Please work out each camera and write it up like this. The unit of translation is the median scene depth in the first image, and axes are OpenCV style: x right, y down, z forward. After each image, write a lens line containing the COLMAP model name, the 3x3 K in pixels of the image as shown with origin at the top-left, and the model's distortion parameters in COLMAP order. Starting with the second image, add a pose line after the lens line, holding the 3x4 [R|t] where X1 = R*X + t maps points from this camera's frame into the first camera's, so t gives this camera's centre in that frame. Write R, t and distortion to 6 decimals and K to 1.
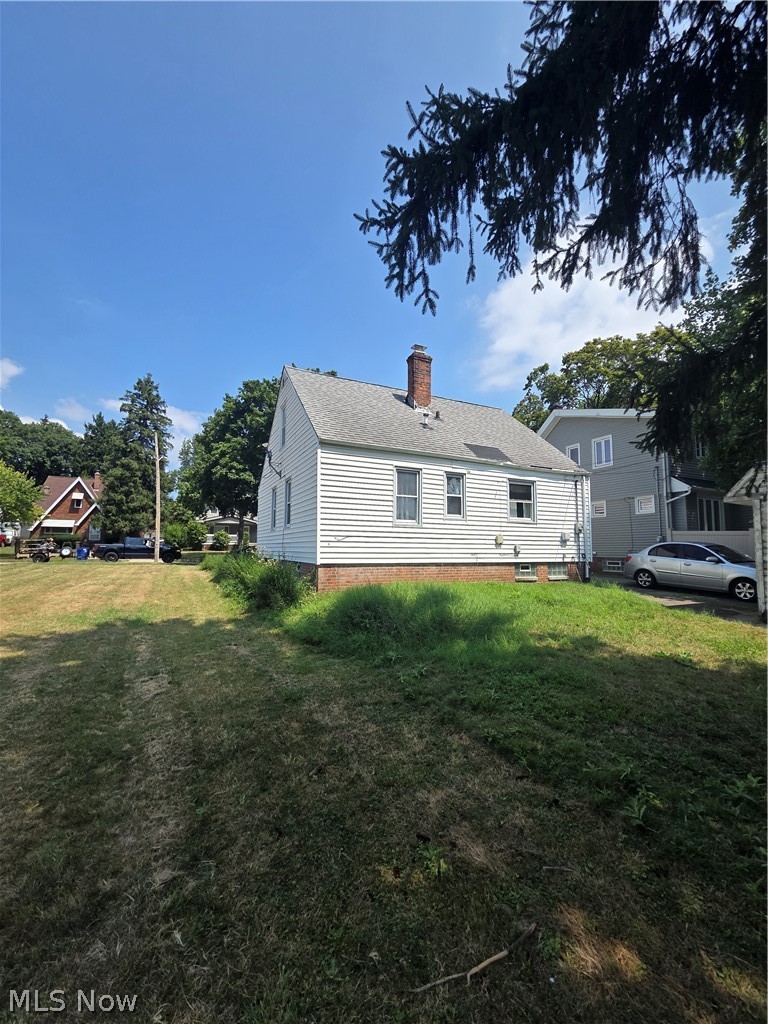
lens RADIAL K [[419.6, 0, 384.0], [0, 419.6, 512.0], [0, 0, 1]] dist [-0.000563, -0.000593]
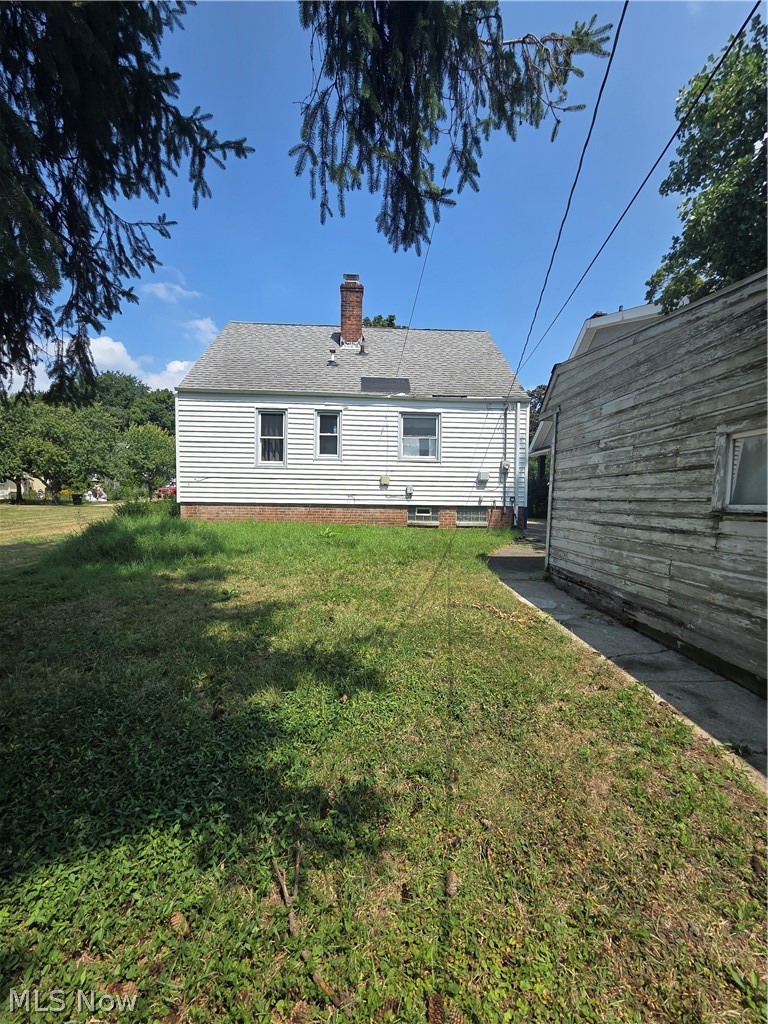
lens RADIAL K [[419.6, 0, 384.0], [0, 419.6, 512.0], [0, 0, 1]] dist [-0.000563, -0.000593]
pose [[0.921548, 0.013888, -0.388017, 0.612543], [0.027754, 0.994447, 0.101511, 0.040154], [0.387272, -0.104316, 0.916045, 0.141890]]
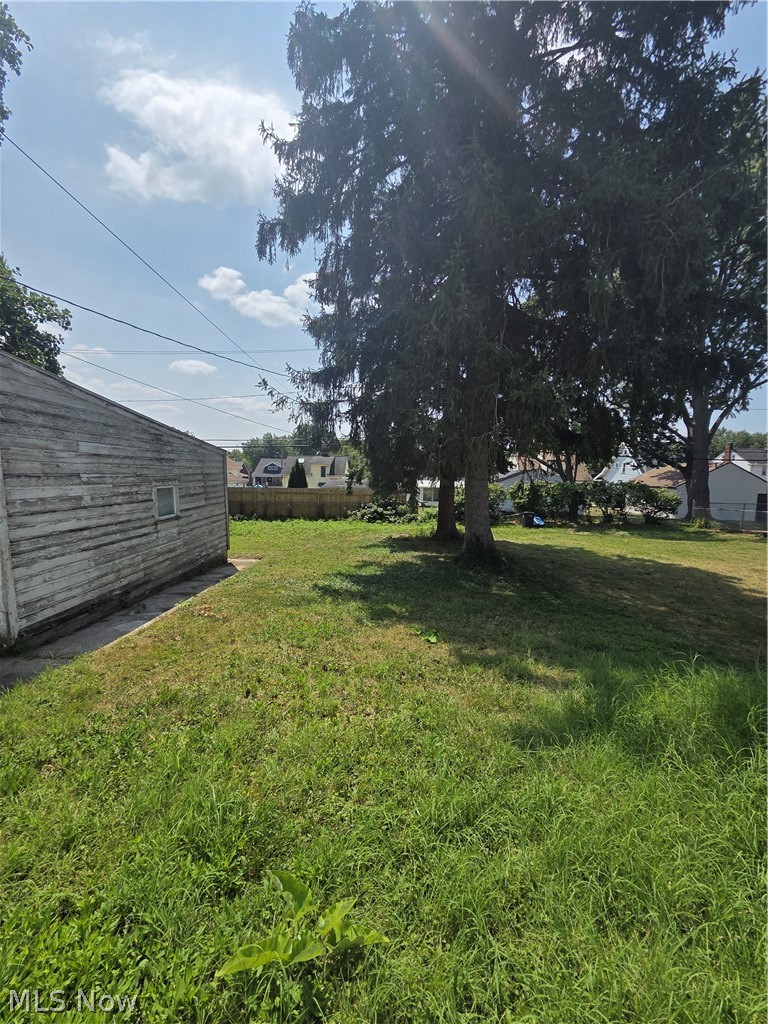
lens RADIAL K [[425.3, 0, 385.0], [0, 425.3, 514.6], [0, 0, 1]] dist [0.000355, -0.000294]
pose [[-0.908797, -0.059781, 0.412933, 0.180429], [-0.055877, 0.998205, 0.021536, 0.033368], [-0.413479, -0.003502, -0.910507, 0.857387]]
